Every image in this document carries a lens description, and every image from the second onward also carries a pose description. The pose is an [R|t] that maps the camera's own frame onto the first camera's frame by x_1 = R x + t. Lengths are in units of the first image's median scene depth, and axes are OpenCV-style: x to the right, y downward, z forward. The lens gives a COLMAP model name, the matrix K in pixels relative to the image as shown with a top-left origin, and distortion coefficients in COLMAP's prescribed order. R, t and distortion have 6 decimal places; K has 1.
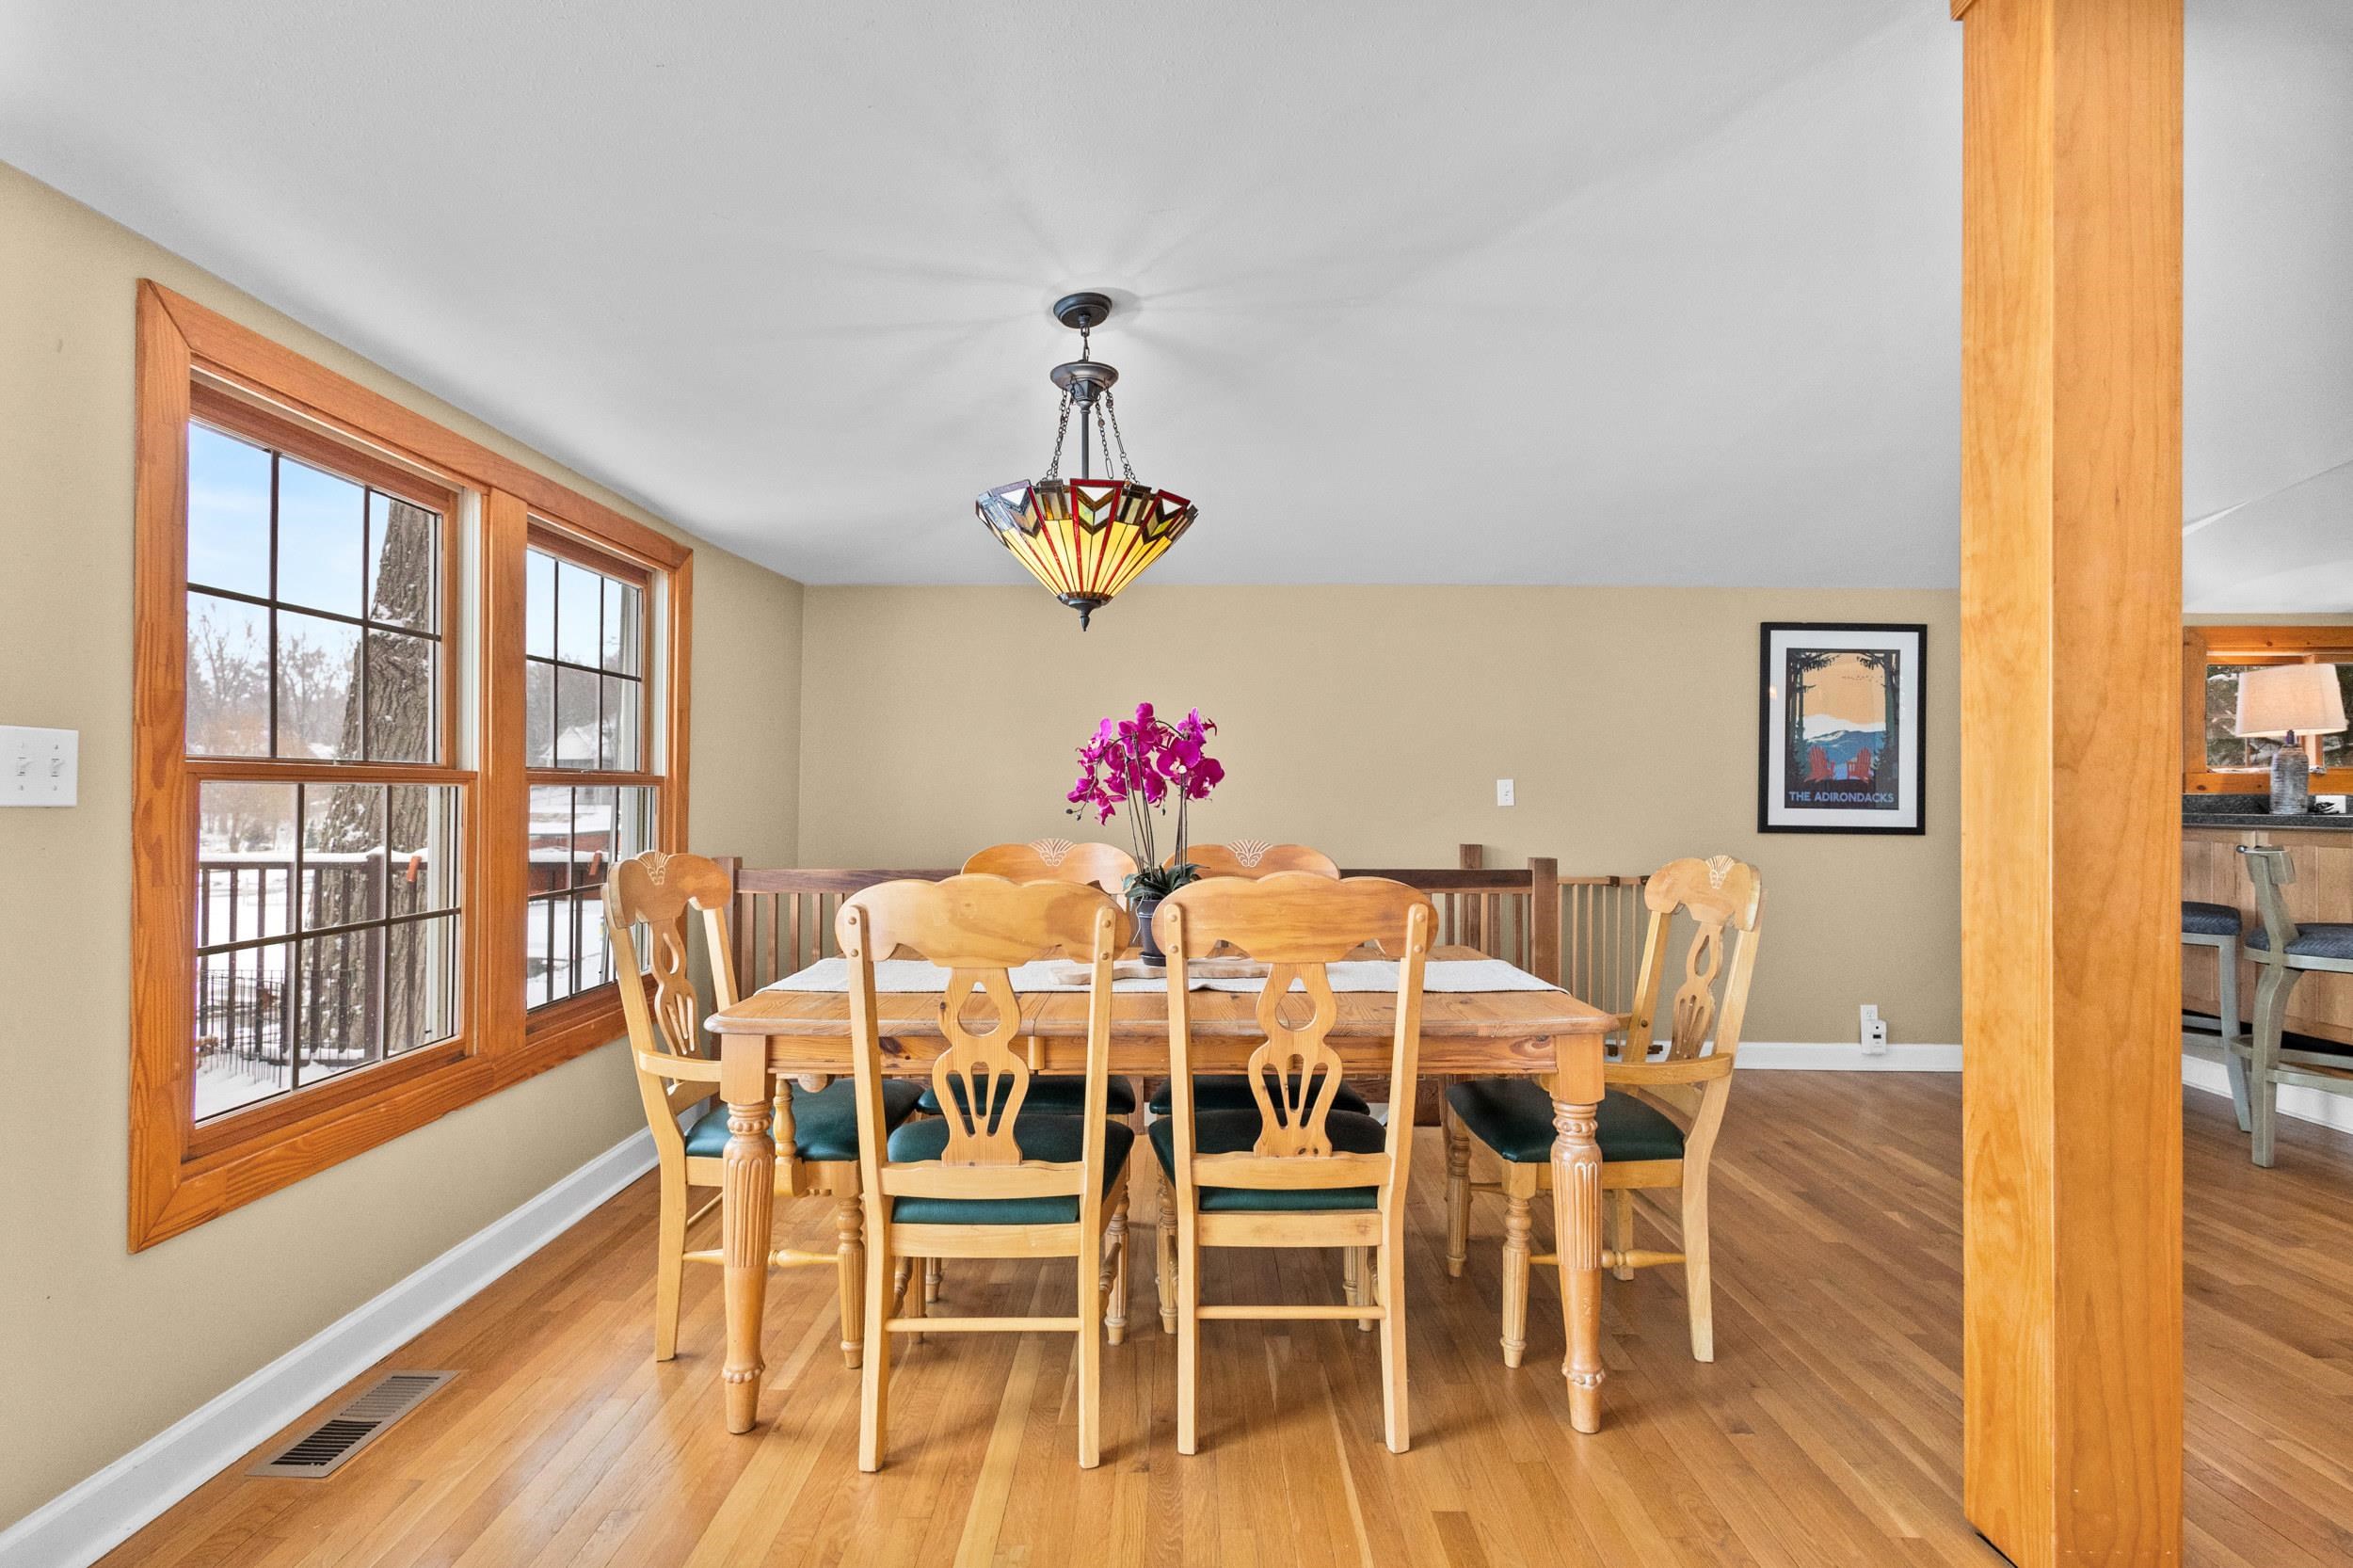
lens RADIAL K [[1097.4, 0, 1177.3], [0, 1097.4, 782.9], [0, 0, 1]] dist [0.004093, 0.000625]
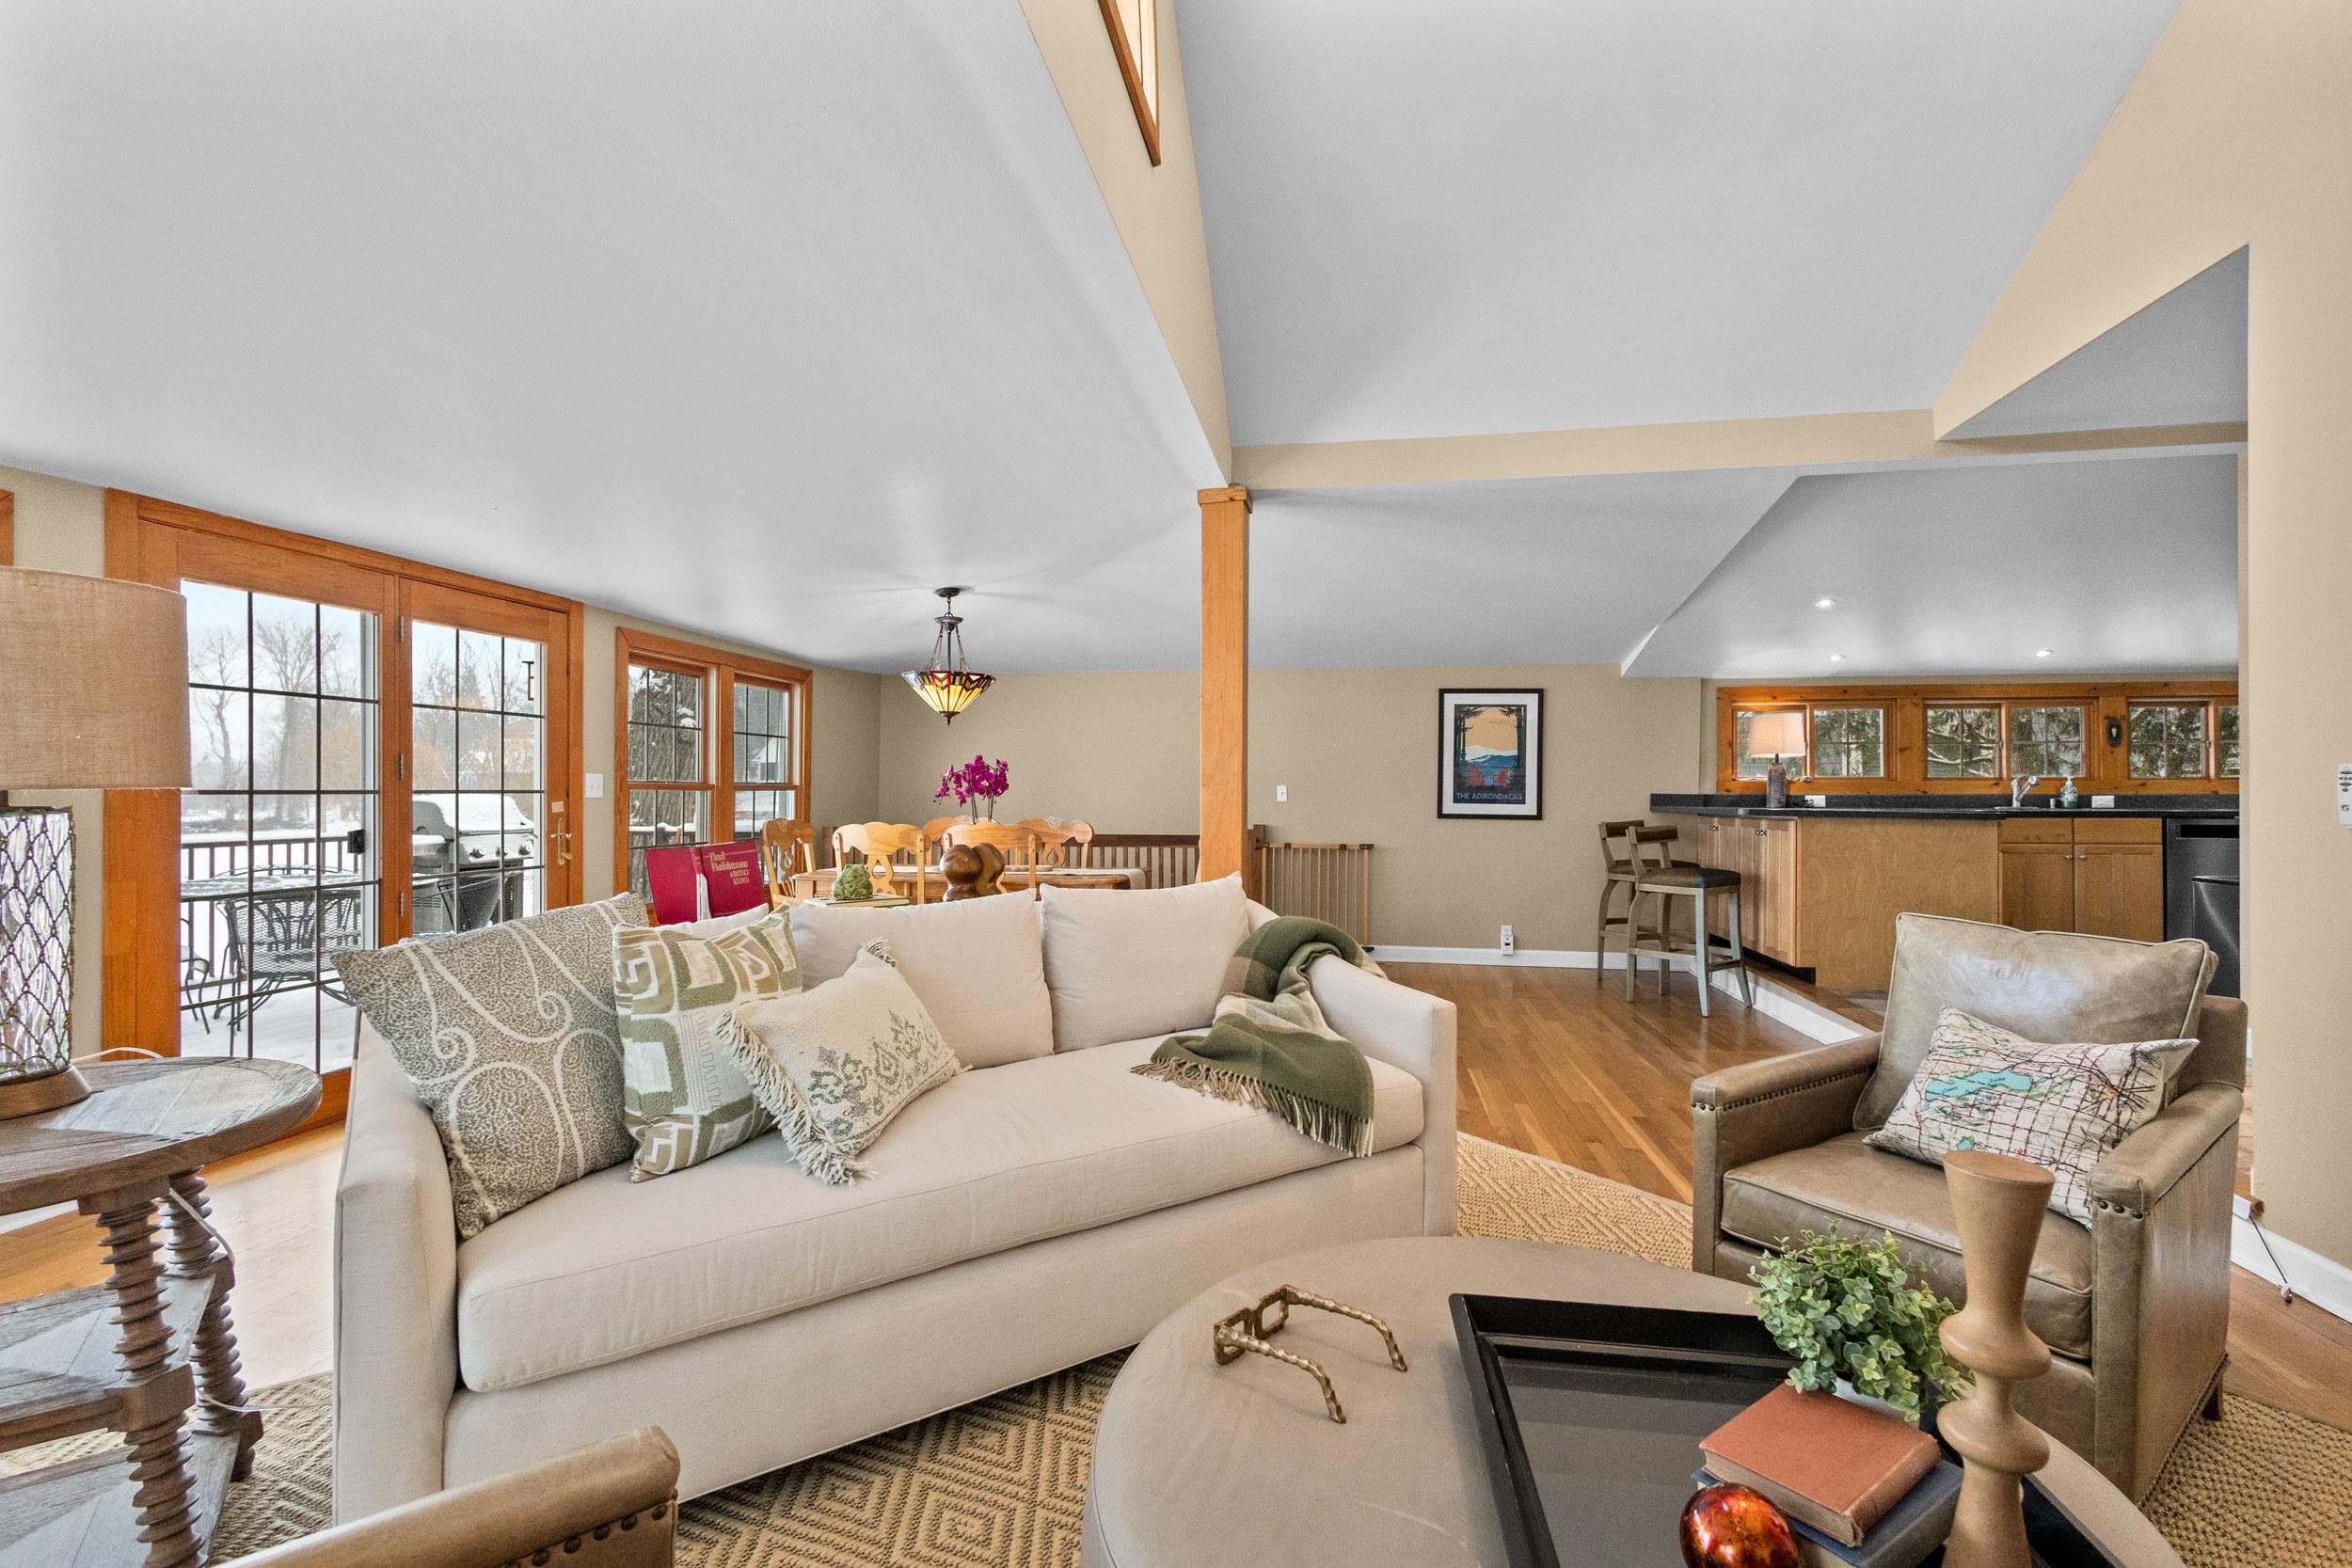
lens RADIAL K [[1096.9, 0, 1171.9], [0, 1096.9, 788.0], [0, 0, 1]] dist [0.004093, 0.000625]
pose [[0.987403, -0.000846, -0.158222, 0.399991], [0.001534, 0.999990, 0.004228, -0.006808], [0.158217, -0.004417, 0.987394, -0.664986]]
